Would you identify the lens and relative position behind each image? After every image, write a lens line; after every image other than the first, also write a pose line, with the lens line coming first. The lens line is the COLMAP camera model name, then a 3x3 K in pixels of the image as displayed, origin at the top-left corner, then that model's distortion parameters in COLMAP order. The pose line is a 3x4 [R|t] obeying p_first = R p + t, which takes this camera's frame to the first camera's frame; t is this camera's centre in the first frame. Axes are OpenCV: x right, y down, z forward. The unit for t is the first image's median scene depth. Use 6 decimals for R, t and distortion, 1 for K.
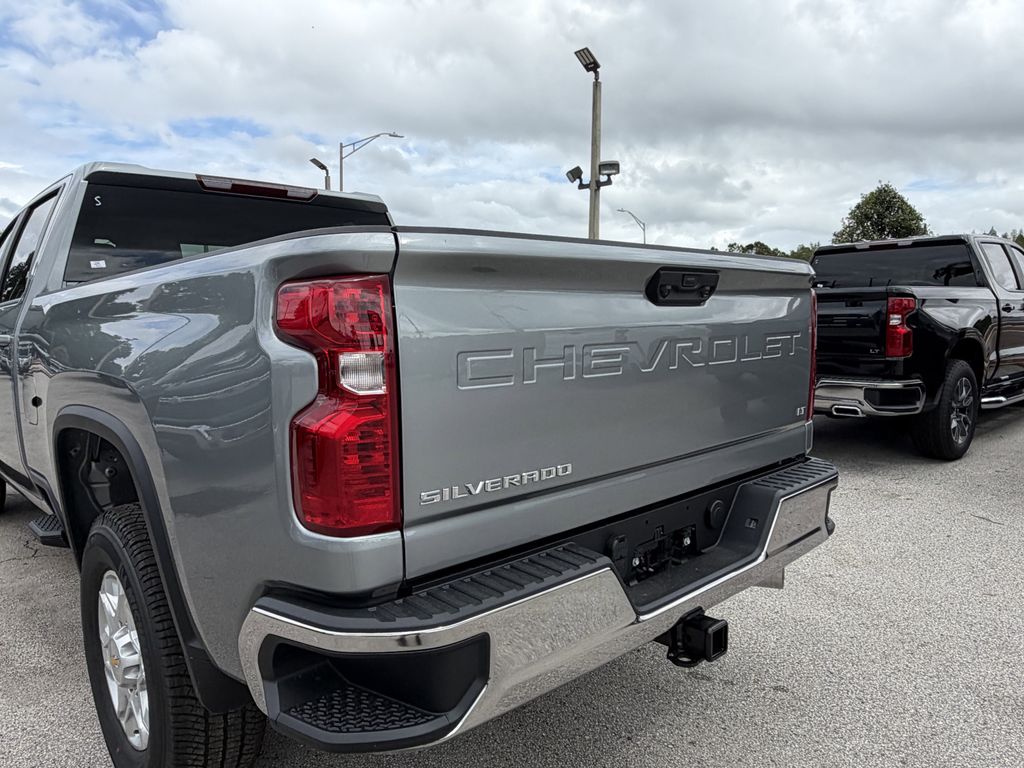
lens RADIAL K [[710.7, 0, 507.5], [0, 710.7, 390.1], [0, 0, 1]] dist [-0.009525, 0.000403]
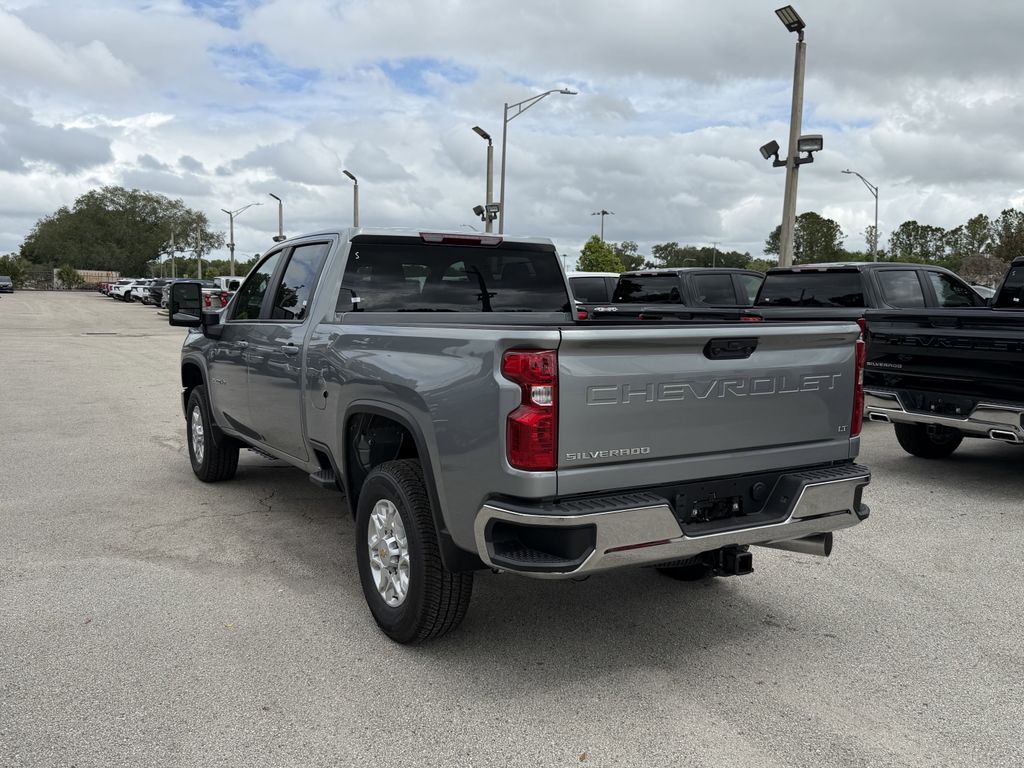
lens RADIAL K [[877.5, 0, 519.2], [0, 877.5, 377.9], [0, 0, 1]] dist [0.071972, -0.154351]
pose [[0.979834, 0.044983, -0.194682, 0.162931], [-0.047010, 0.998878, -0.005798, -0.039147], [0.194203, 0.014833, 0.980849, -1.088234]]
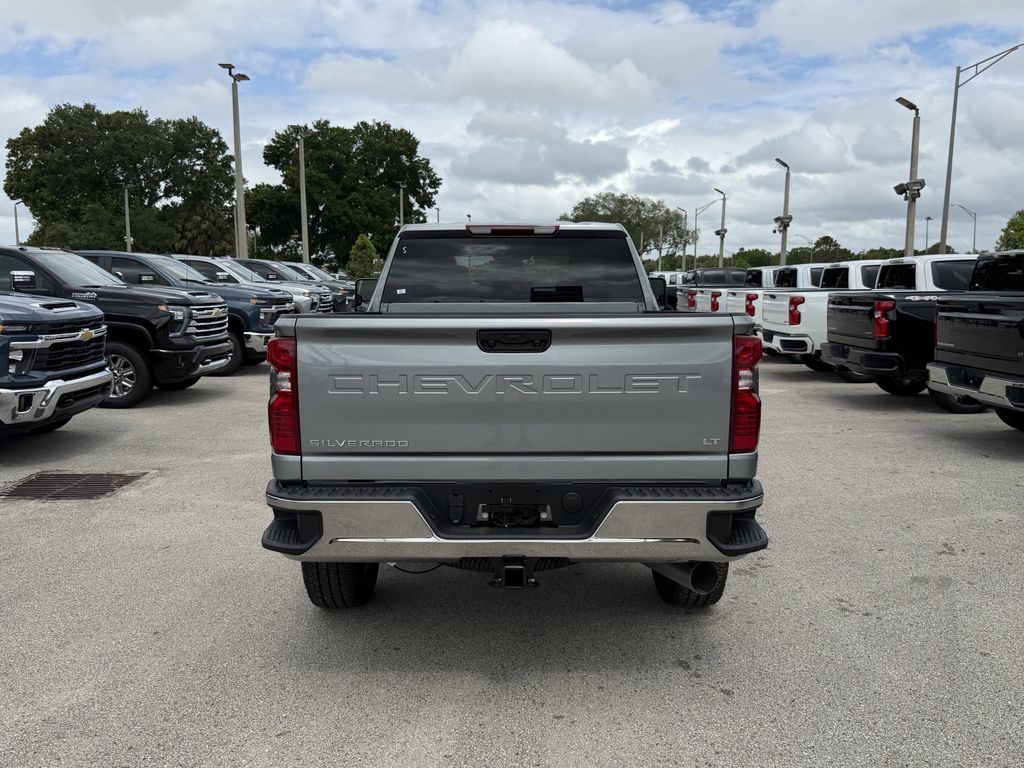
lens RADIAL K [[877.5, 0, 511.9], [0, 877.5, 360.6], [0, 0, 1]] dist [0.071972, -0.154351]
pose [[0.726248, 0.068629, -0.683998, 1.504220], [-0.077161, 0.996854, 0.018093, -0.132980], [0.683088, 0.039638, 0.729259, -0.368608]]
